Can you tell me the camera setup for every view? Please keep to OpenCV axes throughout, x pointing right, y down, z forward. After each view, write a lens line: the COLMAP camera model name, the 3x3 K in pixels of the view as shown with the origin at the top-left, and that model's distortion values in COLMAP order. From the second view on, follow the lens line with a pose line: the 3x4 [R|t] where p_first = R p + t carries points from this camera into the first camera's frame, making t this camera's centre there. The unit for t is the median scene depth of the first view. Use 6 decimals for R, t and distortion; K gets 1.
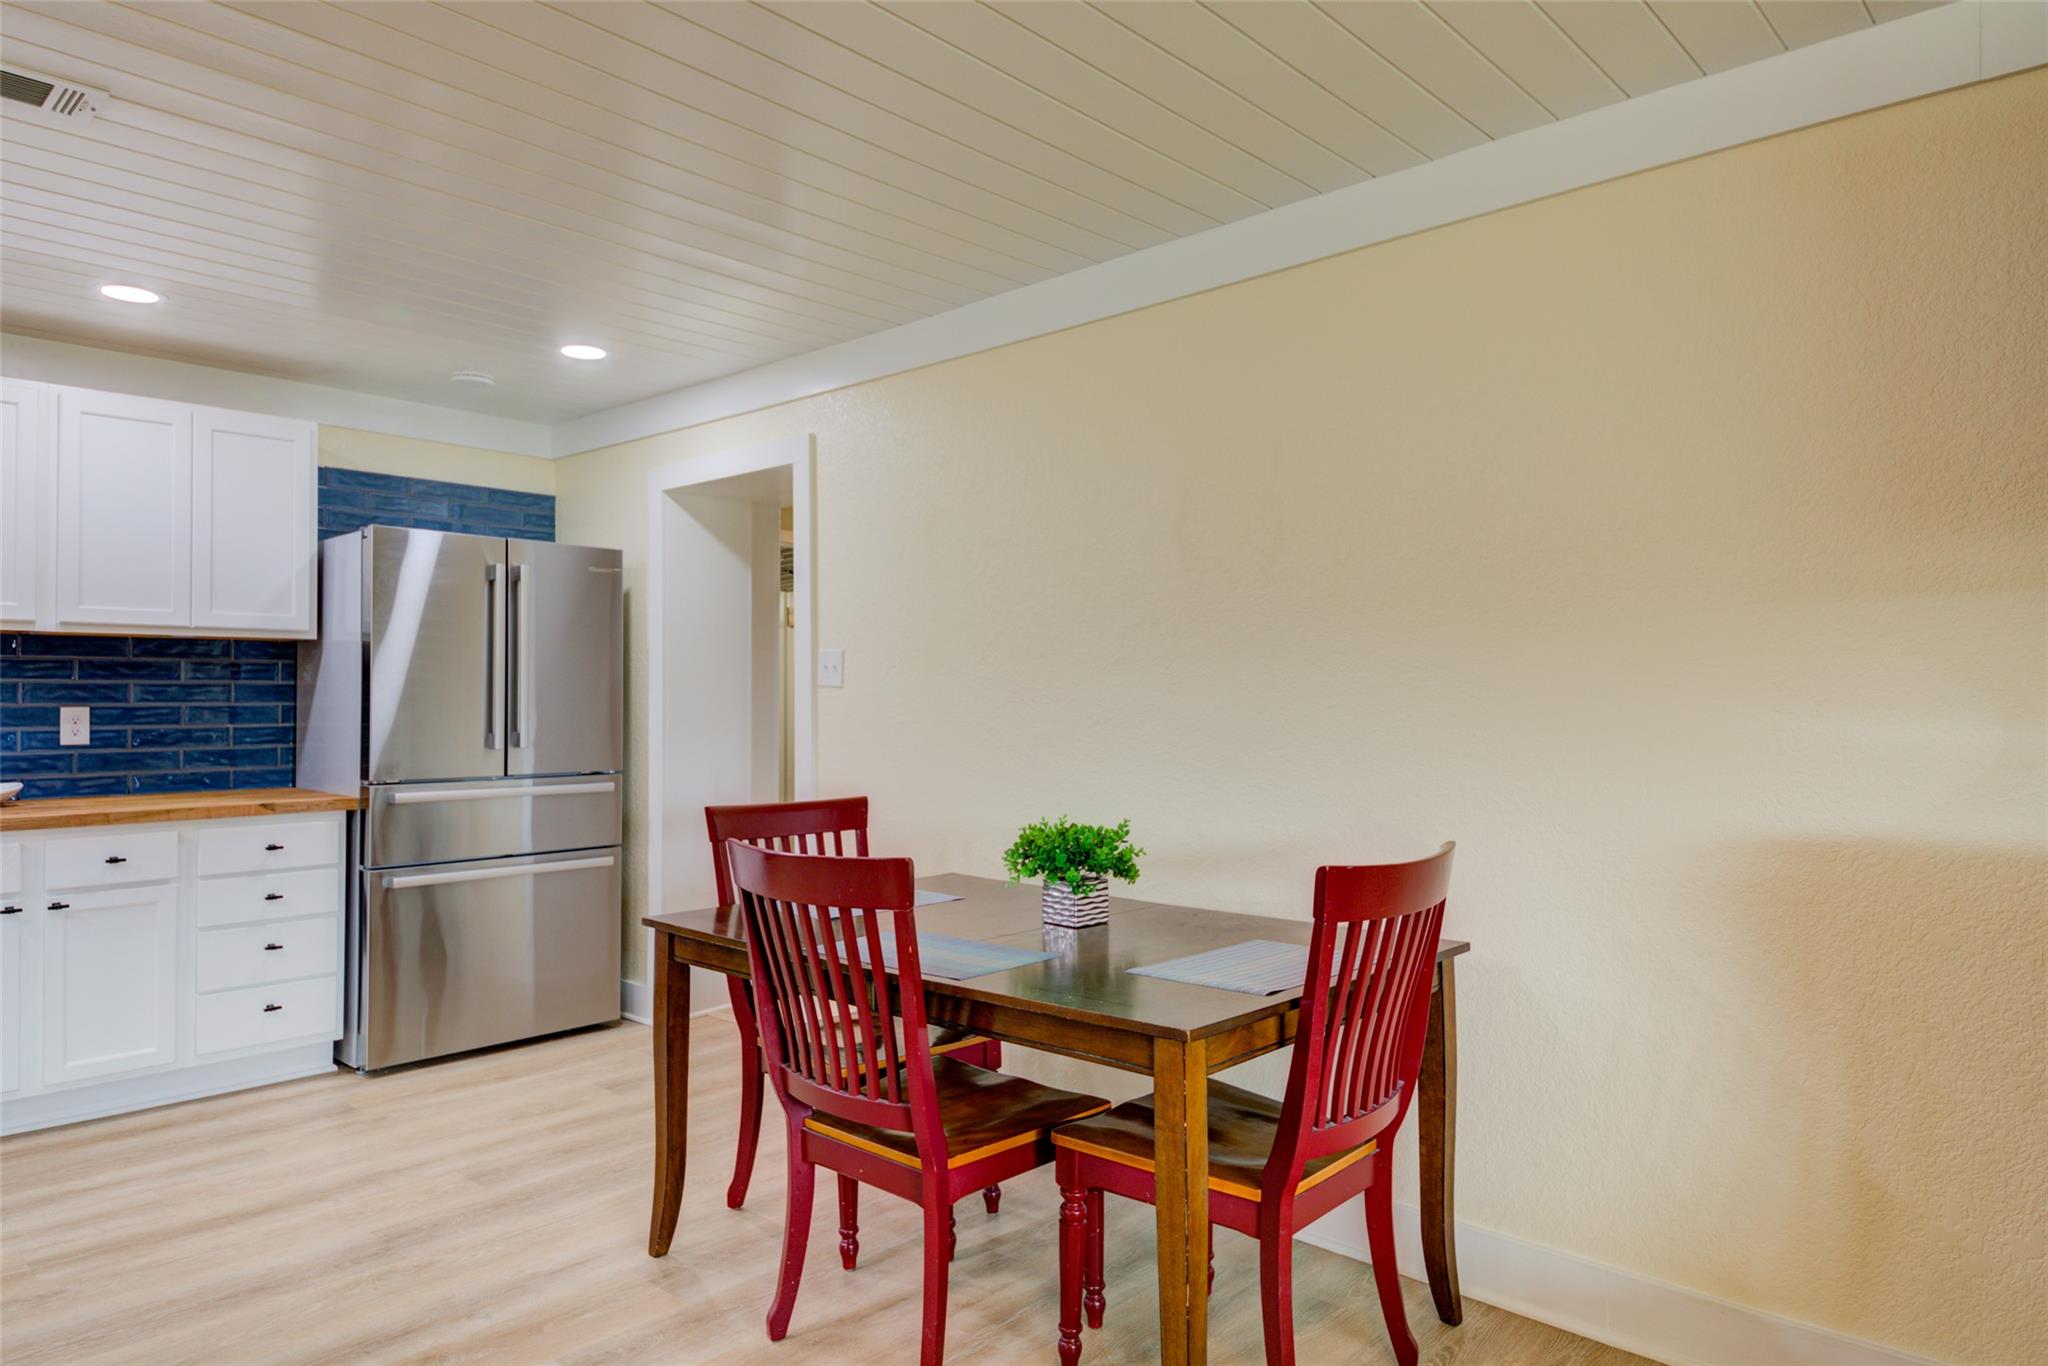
lens RADIAL K [[1283.1, 0, 1025.5], [0, 1283.1, 680.7], [0, 0, 1]] dist [0.012203, -0.003801]
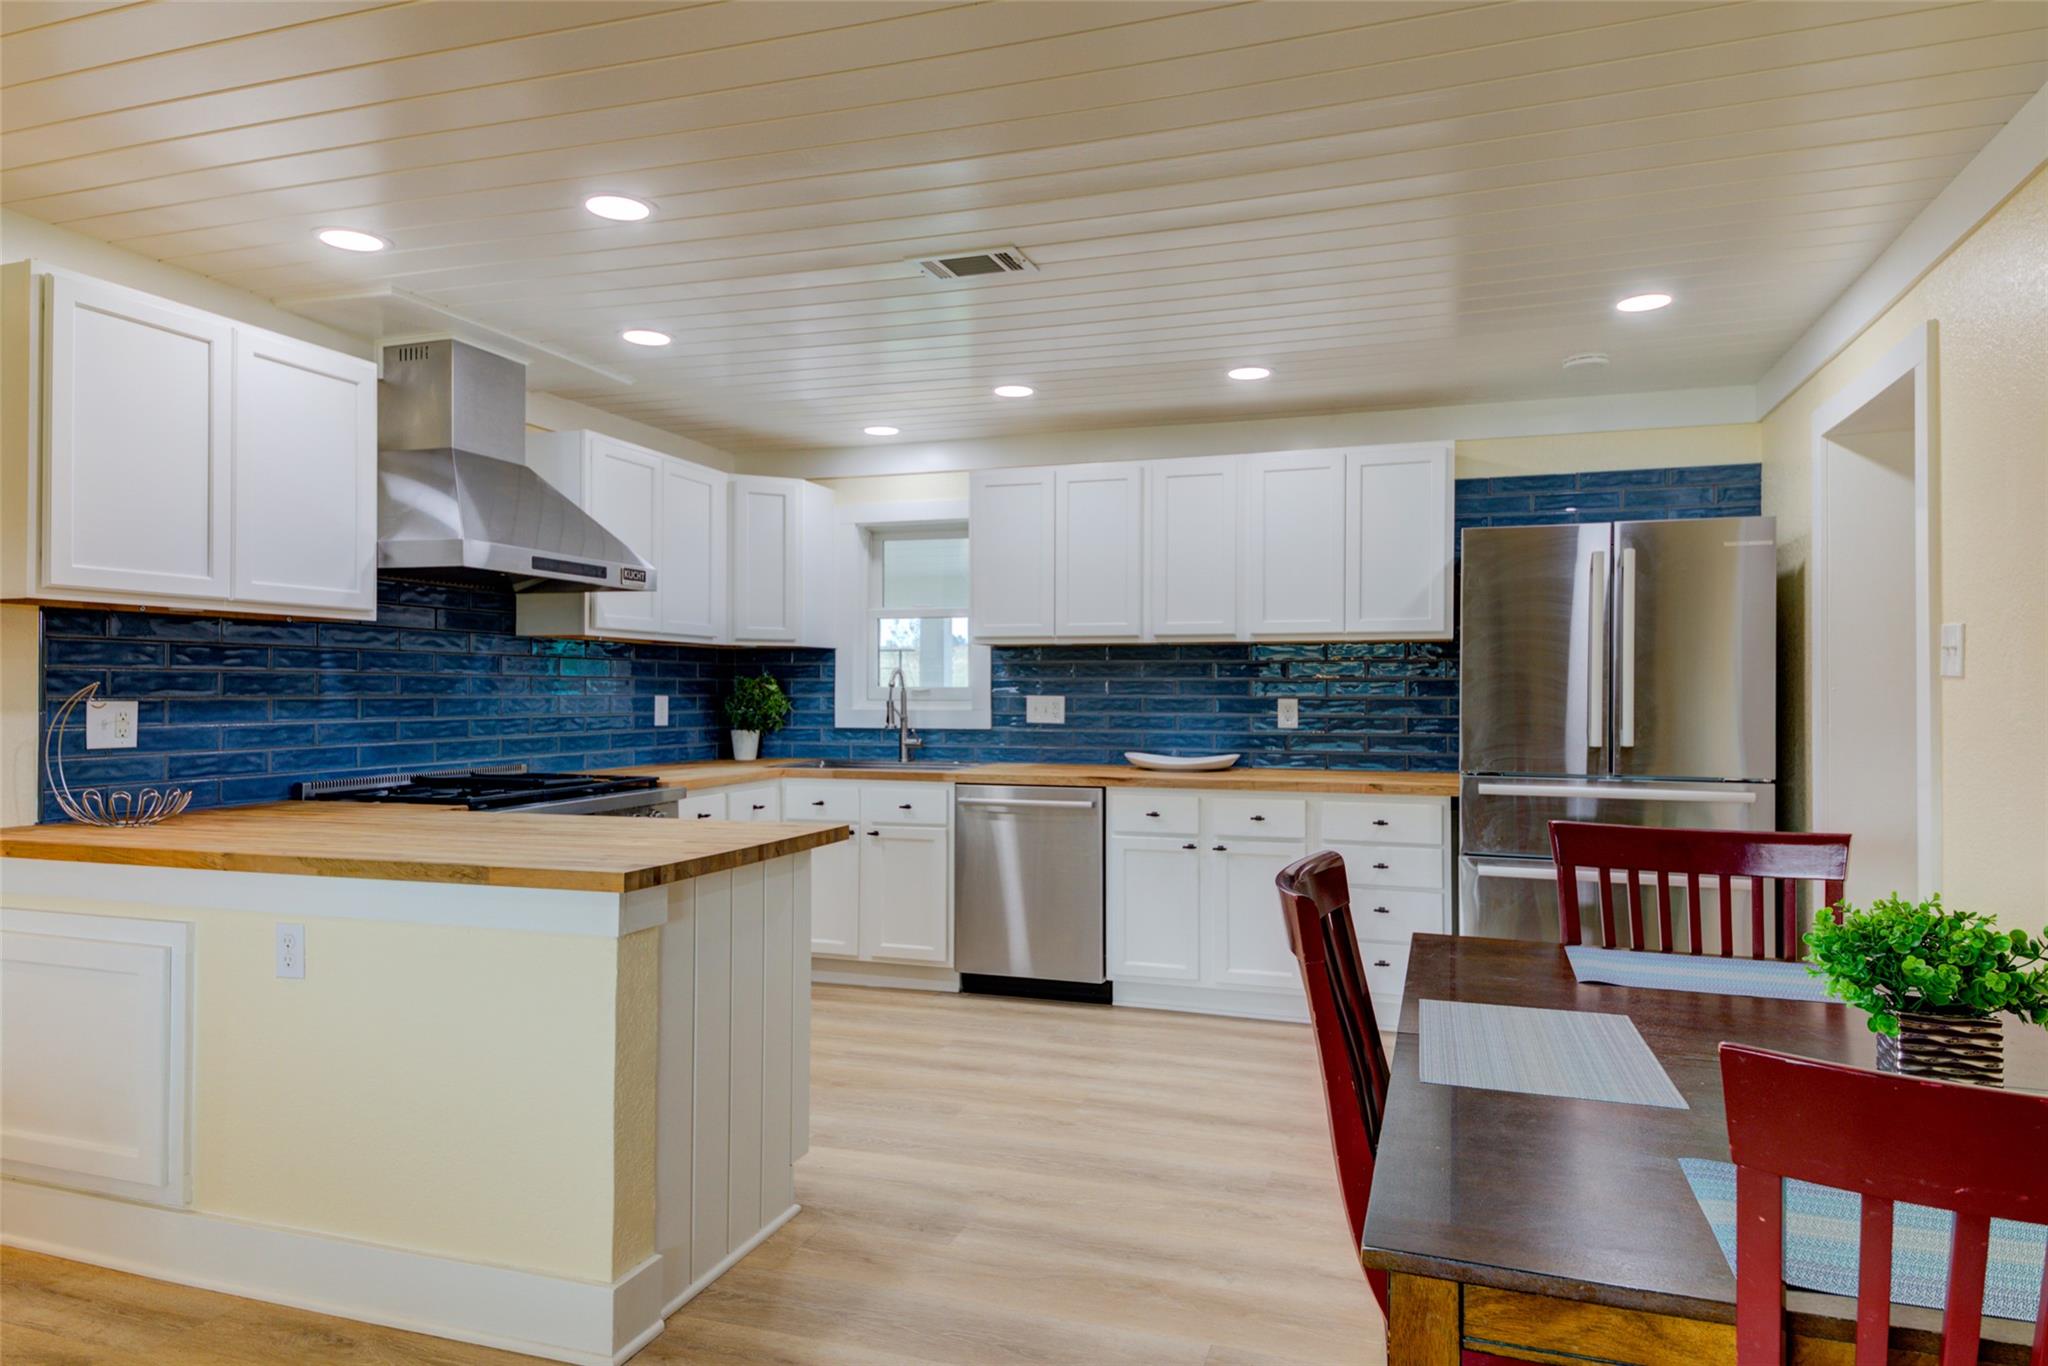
lens RADIAL K [[1202.3, 0, 1043.5], [0, 1202.3, 683.8], [0, 0, 1]] dist [0.034626, 0.001866]
pose [[0.406900, -0.004948, -0.913459, 0.303602], [0.009521, 0.999954, -0.001175, 0.005194], [0.913423, -0.008219, 0.406929, 0.331116]]
